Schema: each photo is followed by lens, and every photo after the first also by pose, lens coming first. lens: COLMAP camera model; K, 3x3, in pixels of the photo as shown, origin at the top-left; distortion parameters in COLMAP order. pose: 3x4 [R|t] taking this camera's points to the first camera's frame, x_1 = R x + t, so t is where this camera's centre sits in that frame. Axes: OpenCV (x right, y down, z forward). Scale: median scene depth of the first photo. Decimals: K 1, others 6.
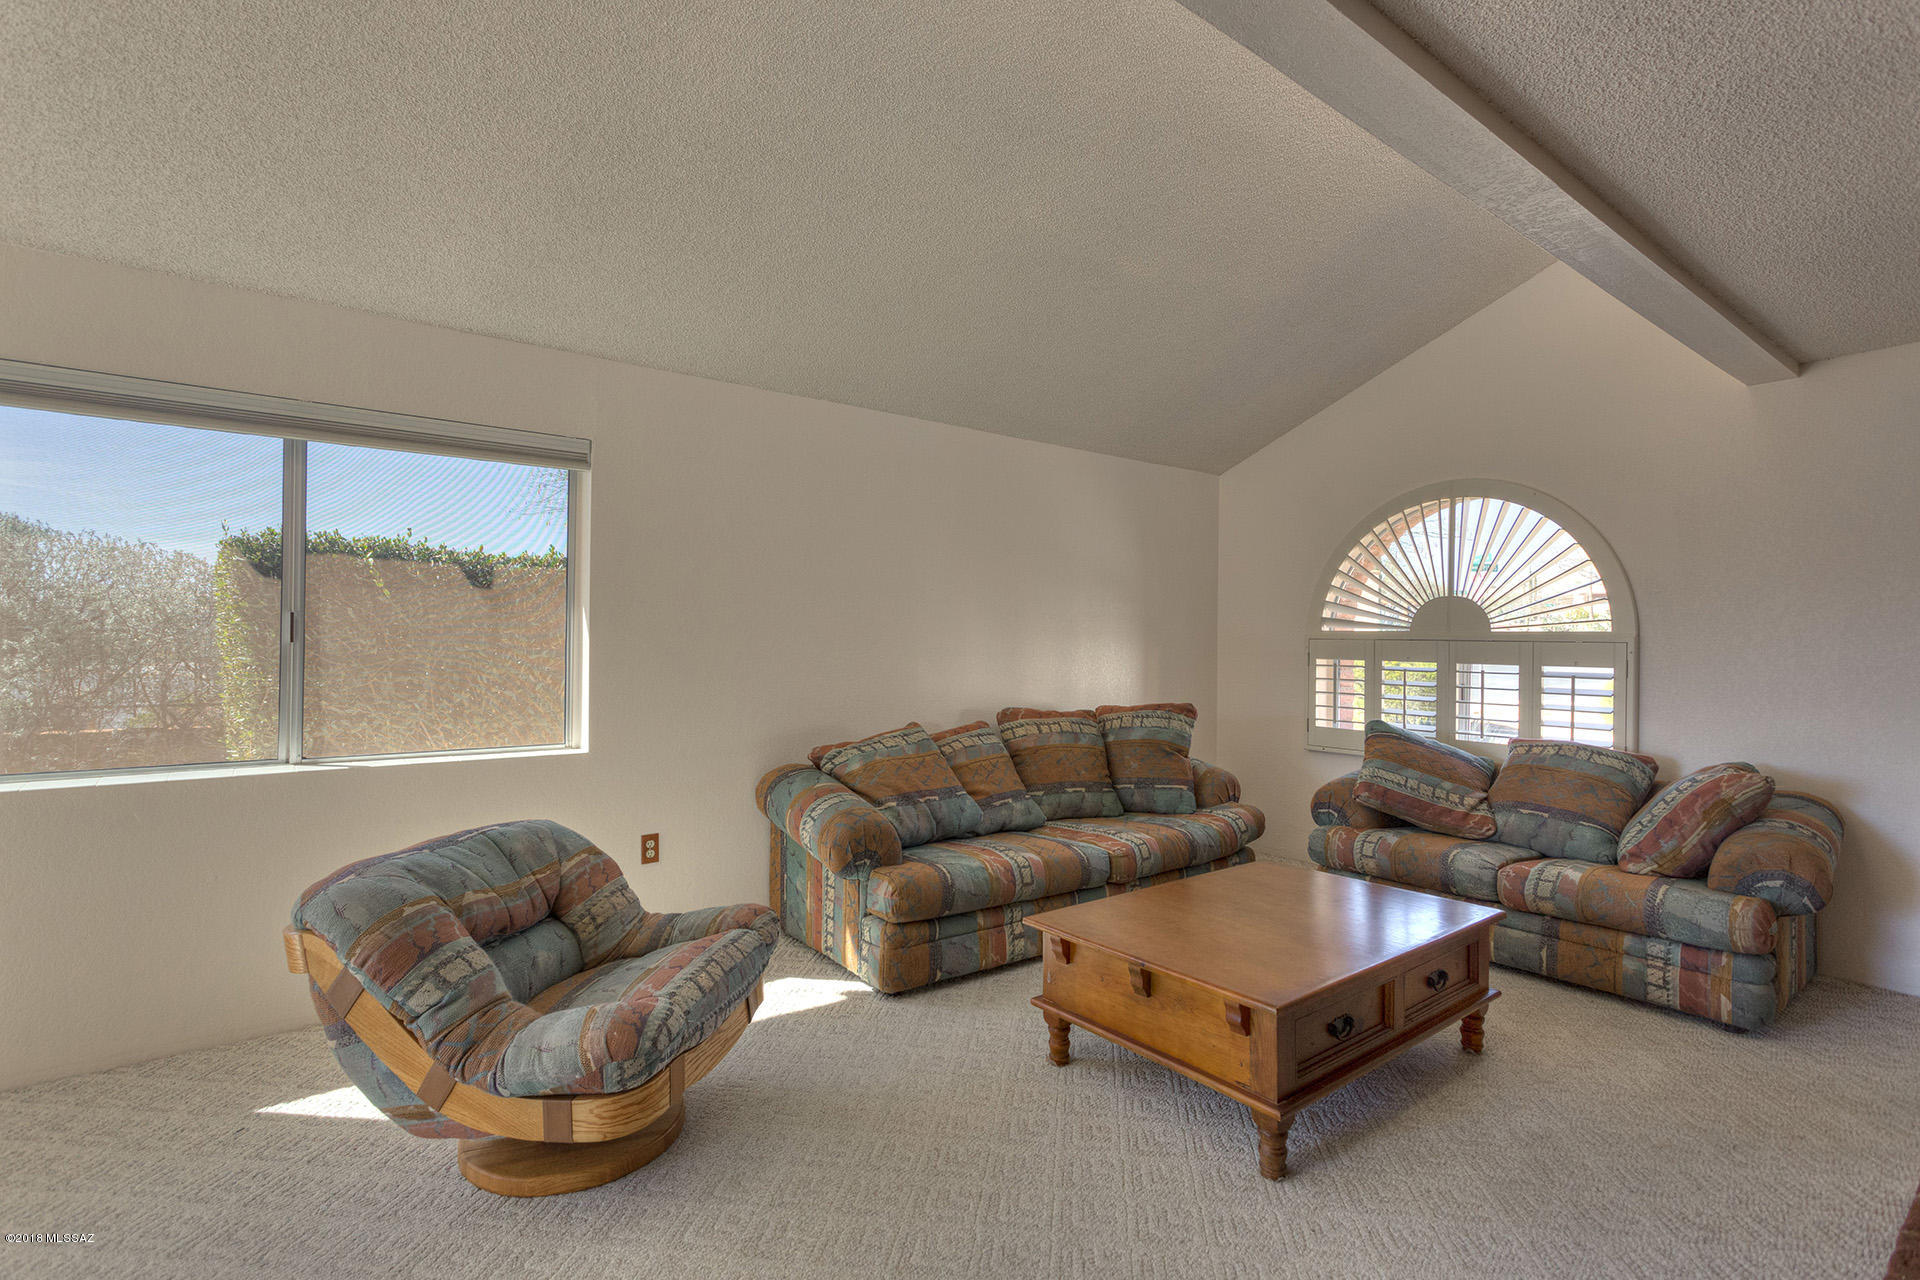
lens RADIAL K [[910.4, 0, 953.3], [0, 910.4, 640.4], [0, 0, 1]] dist [-0.000357, 0.000207]
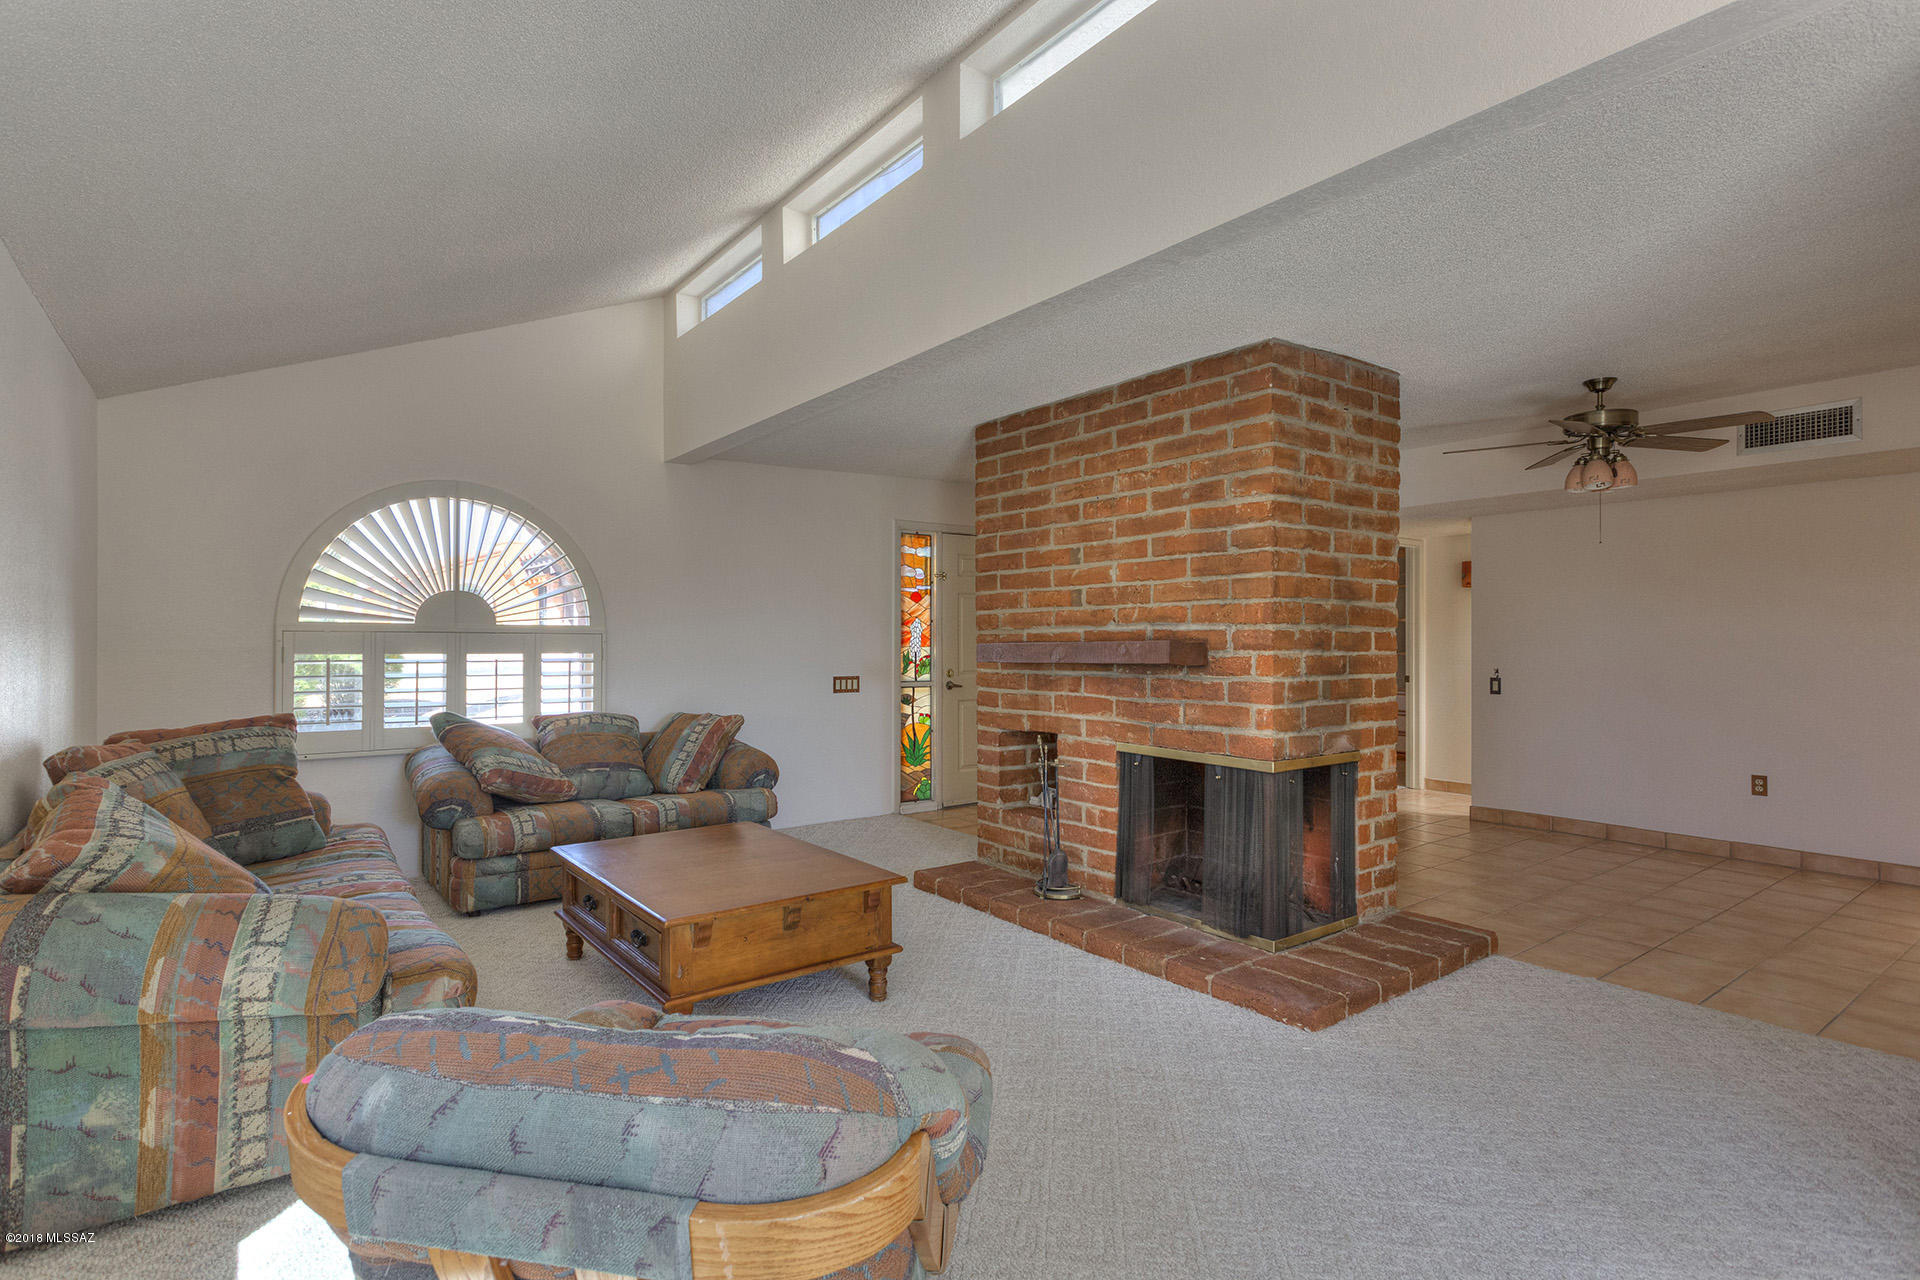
lens RADIAL K [[956.5, 0, 960.0], [0, 956.5, 640.0], [0, 0, 1]] dist [0.019967, -0.000324]
pose [[0.004141, -0.012670, 0.999911, -0.728862], [-0.003617, 0.999913, 0.012685, -0.009247], [-0.999985, -0.003669, 0.004095, 0.523810]]
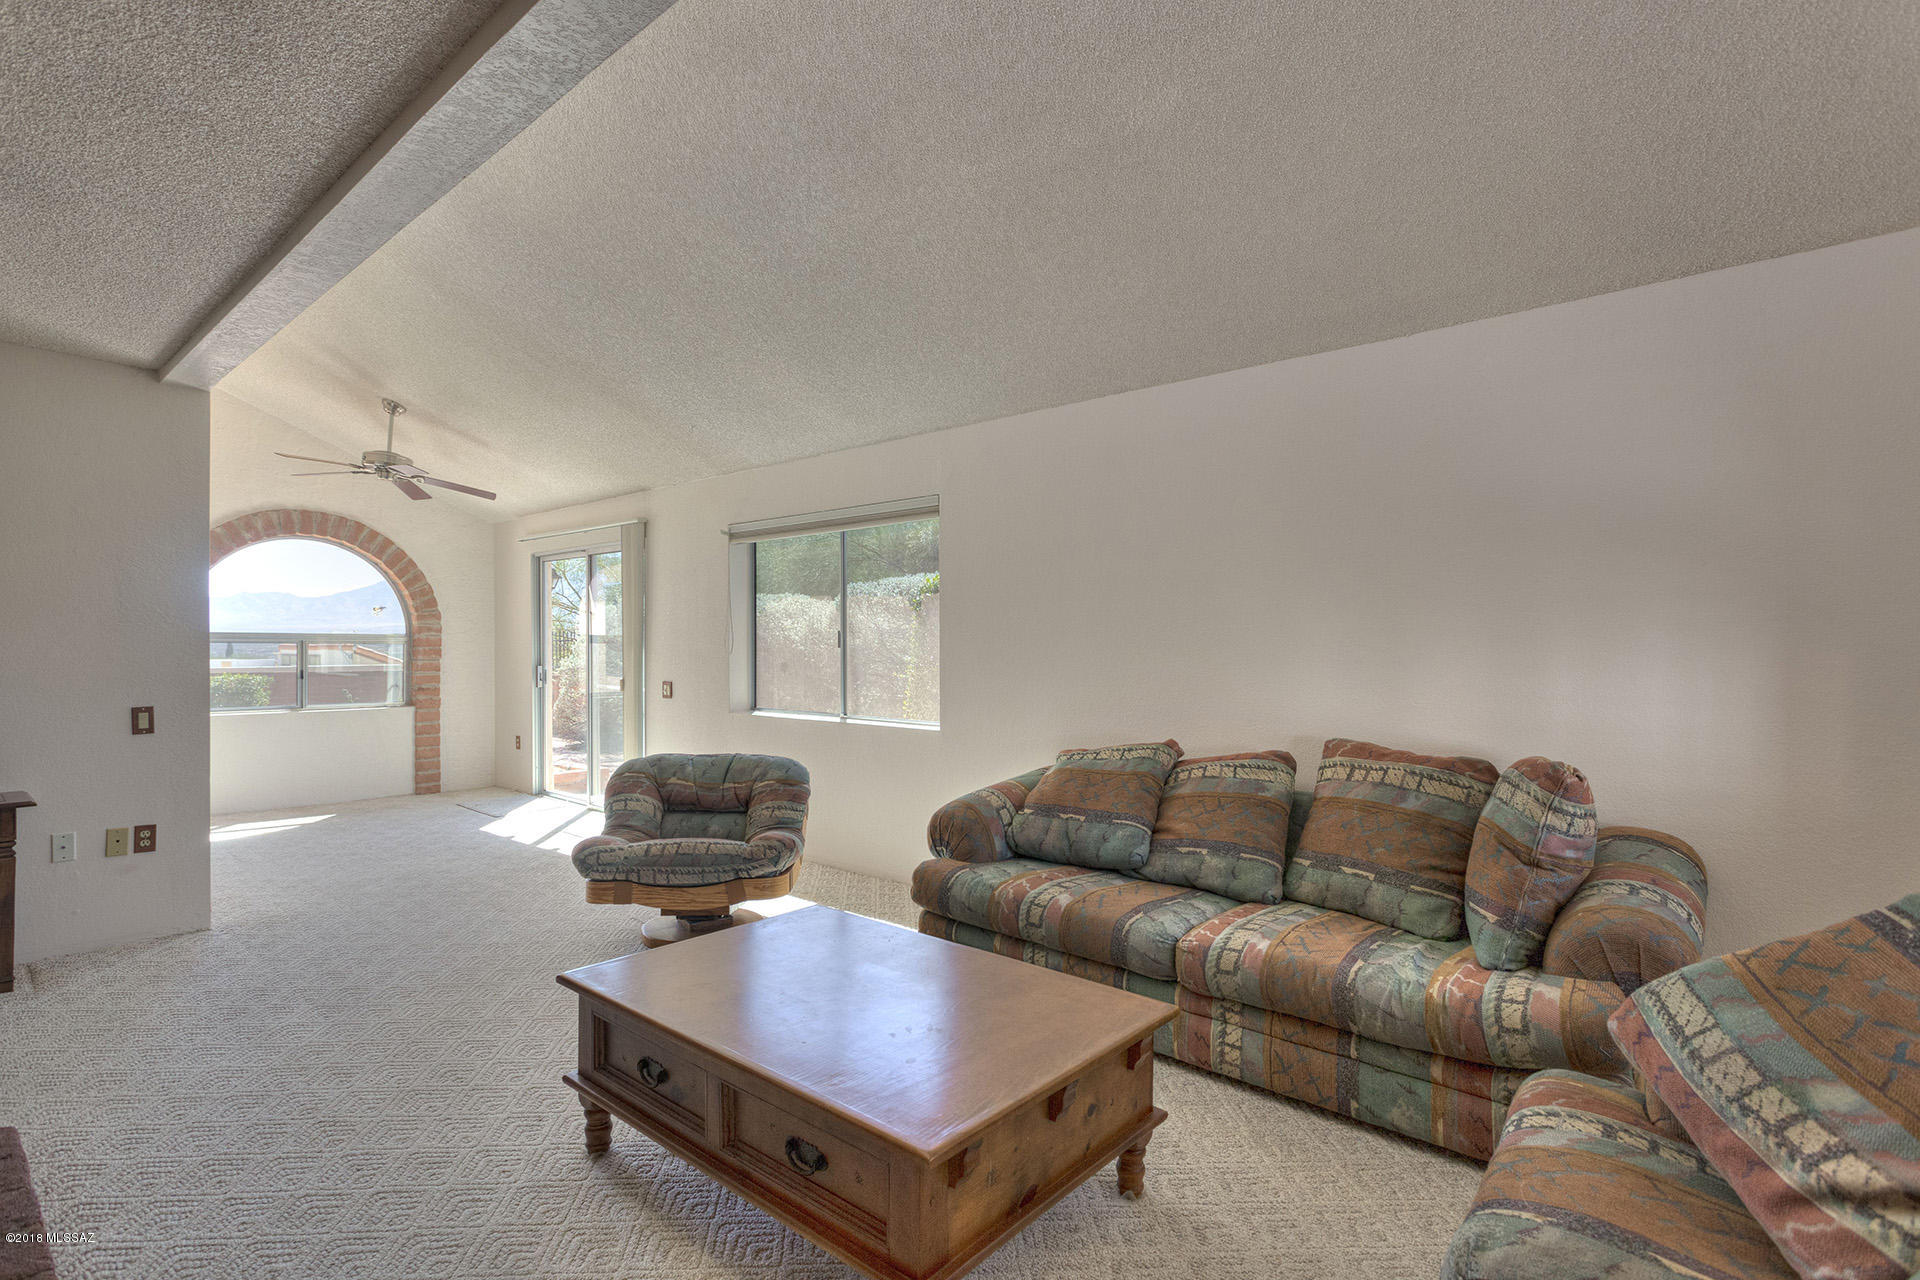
lens RADIAL K [[956.5, 0, 960.0], [0, 956.5, 640.0], [0, 0, 1]] dist [0.019967, -0.000324]
pose [[0.184358, -0.016814, -0.982715, 0.912629], [-0.000746, 0.999851, -0.017247, 0.014690], [0.982859, 0.003913, 0.184318, 0.728373]]
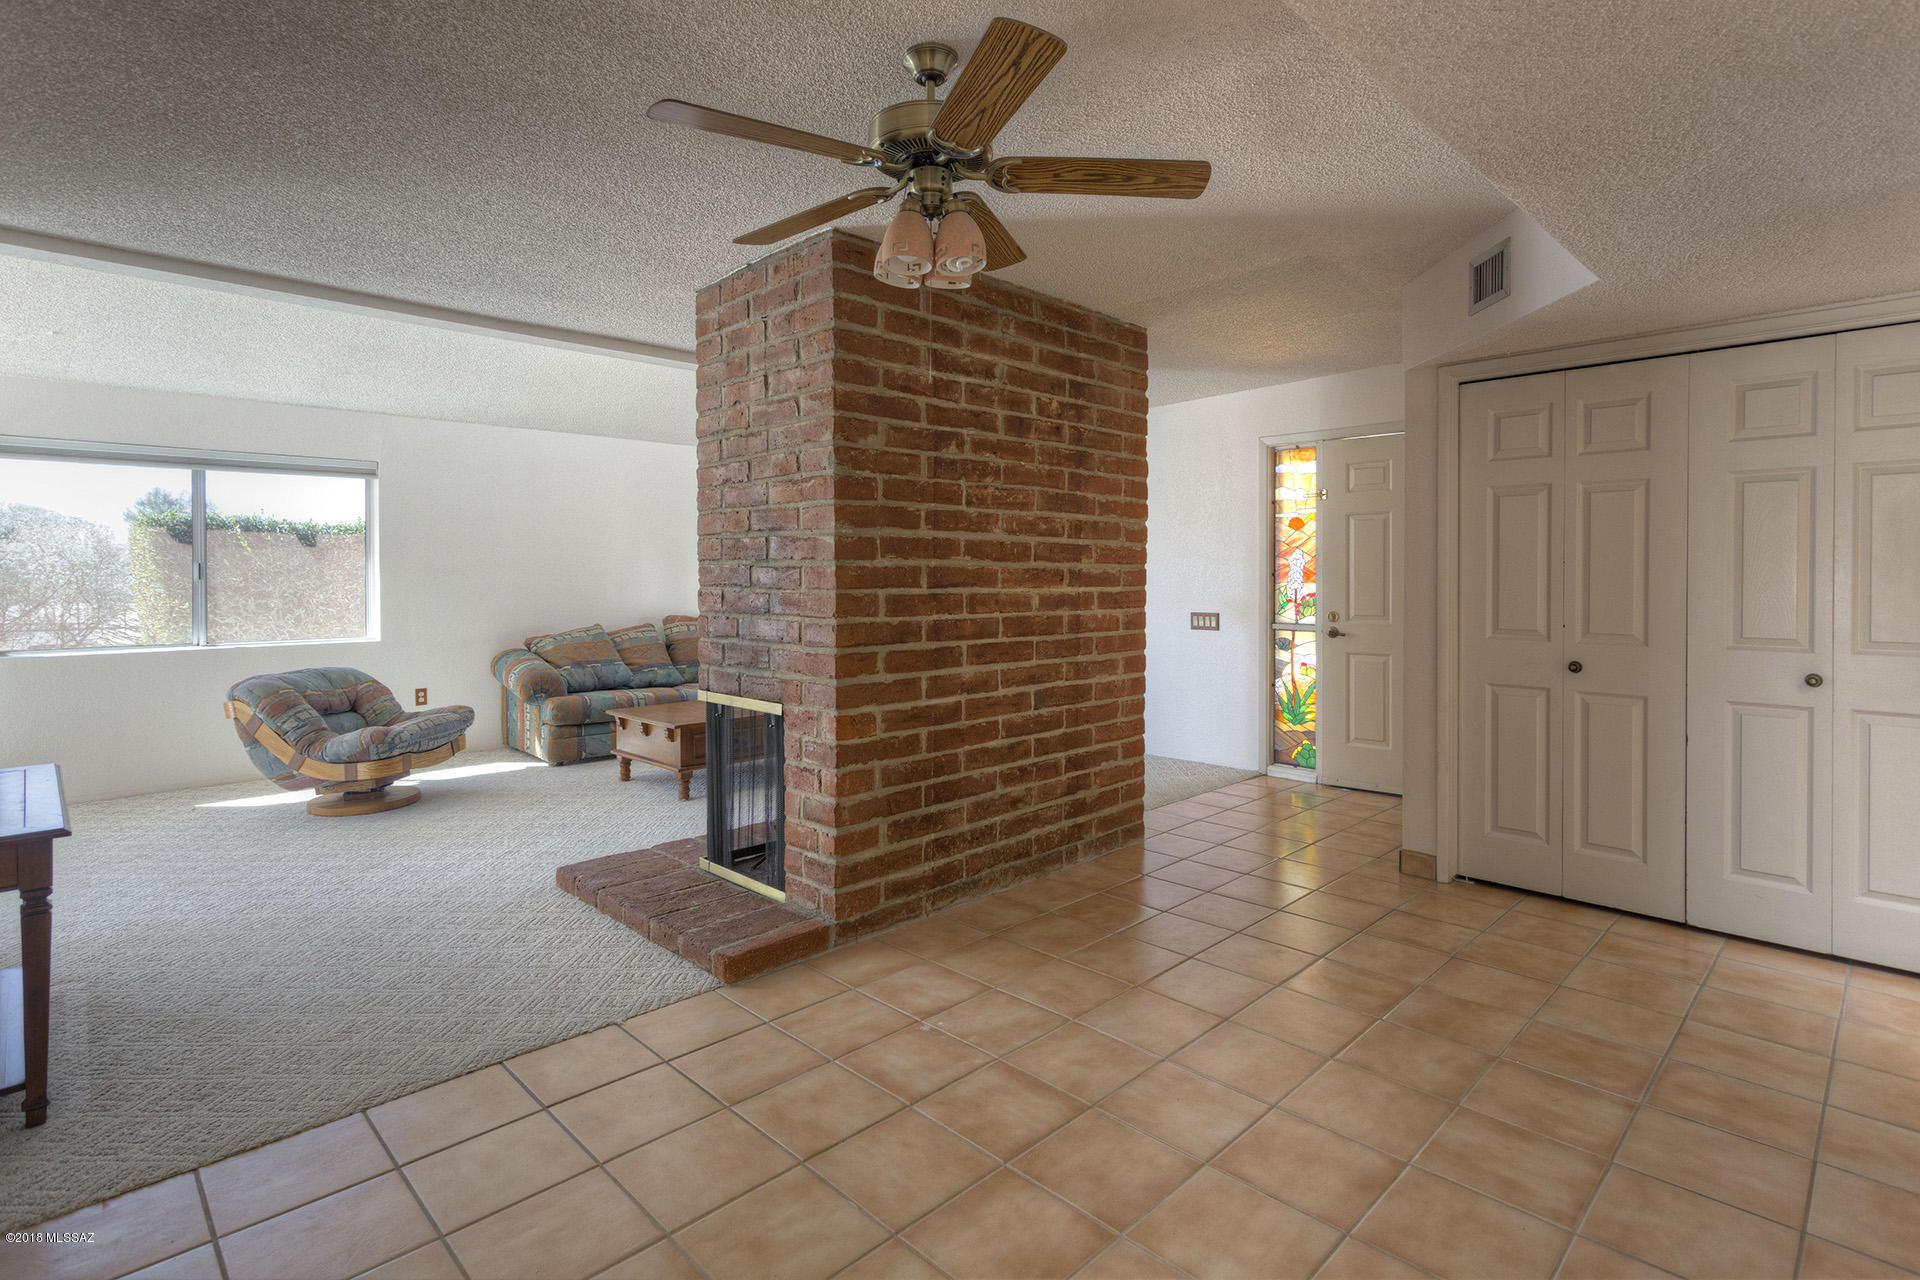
lens RADIAL K [[946.7, 0, 982.1], [0, 946.7, 582.2], [0, 0, 1]] dist [-0.000364, -0.000206]
pose [[0.990194, -0.013905, 0.139003, 0.468307], [0.012301, 0.999848, 0.012391, 0.002350], [-0.139154, -0.010560, 0.990214, -0.911229]]
